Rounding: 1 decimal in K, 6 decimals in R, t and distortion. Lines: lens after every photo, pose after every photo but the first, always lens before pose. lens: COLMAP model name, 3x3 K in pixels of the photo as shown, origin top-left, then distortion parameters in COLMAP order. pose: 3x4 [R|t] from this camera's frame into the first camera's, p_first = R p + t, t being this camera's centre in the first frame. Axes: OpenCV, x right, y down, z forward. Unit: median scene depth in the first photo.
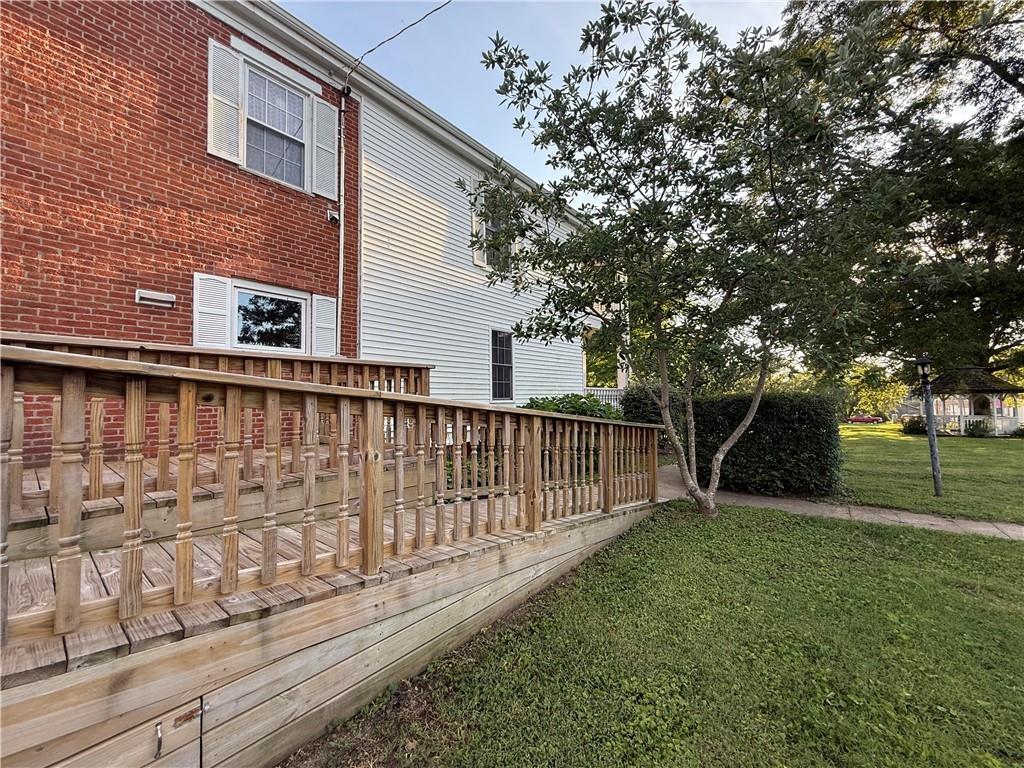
lens RADIAL K [[411.0, 0, 509.8], [0, 411.0, 382.7], [0, 0, 1]] dist [0.000965, 0.000470]
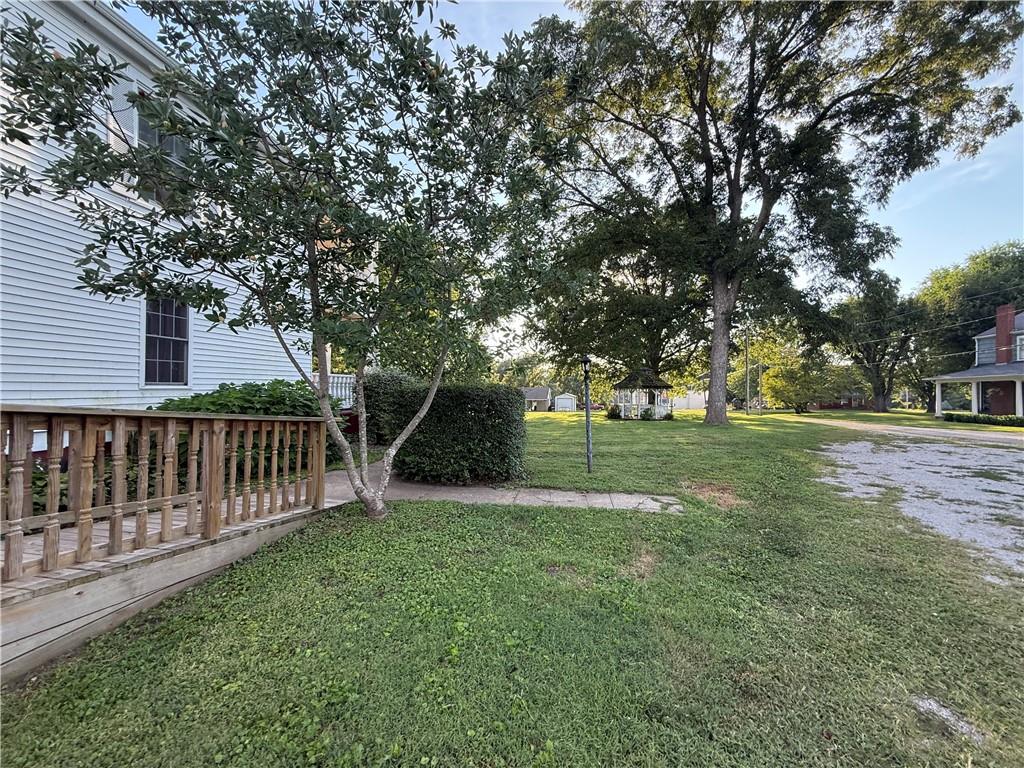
lens RADIAL K [[411.0, 0, 508.8], [0, 411.0, 383.2], [0, 0, 1]] dist [0.000965, 0.000470]
pose [[0.878109, 0.024009, 0.477857, 0.270539], [-0.037409, 0.999128, 0.018545, 0.001791], [-0.476995, -0.034160, 0.878242, 0.073507]]
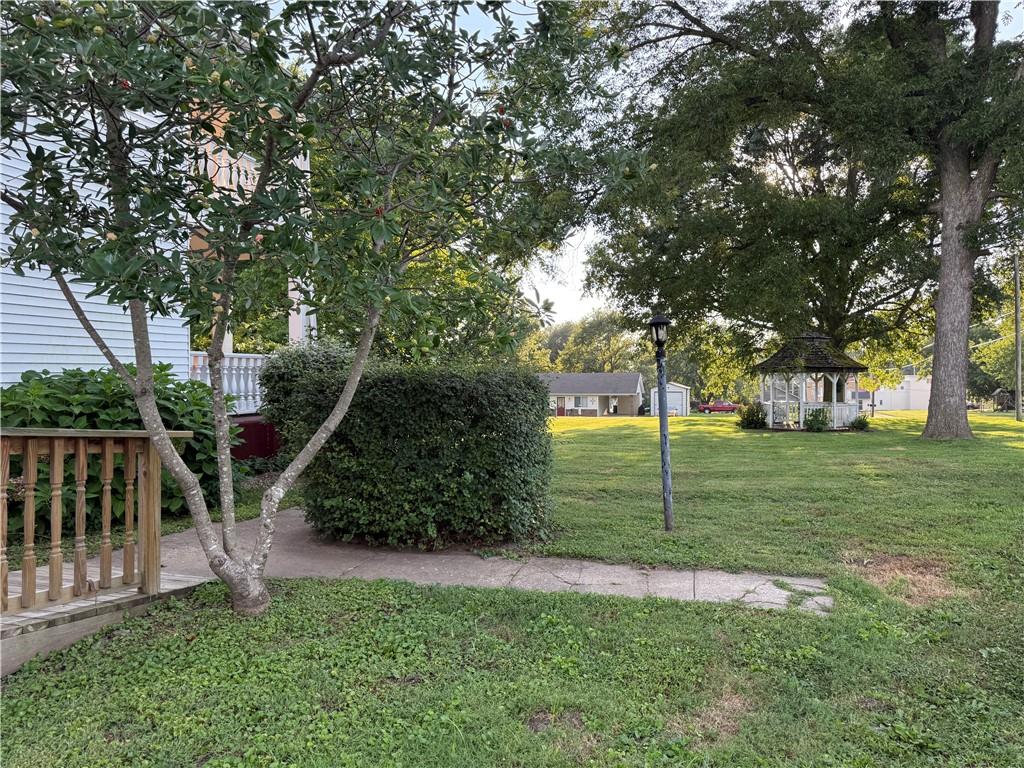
lens RADIAL K [[724.8, 0, 505.1], [0, 724.8, 377.8], [0, 0, 1]] dist [0.057386, -0.063322]
pose [[0.918562, 0.007186, 0.395212, 0.372579], [-0.024046, 0.998999, 0.037723, 0.000214], [-0.394545, -0.044155, 0.917815, 0.066765]]
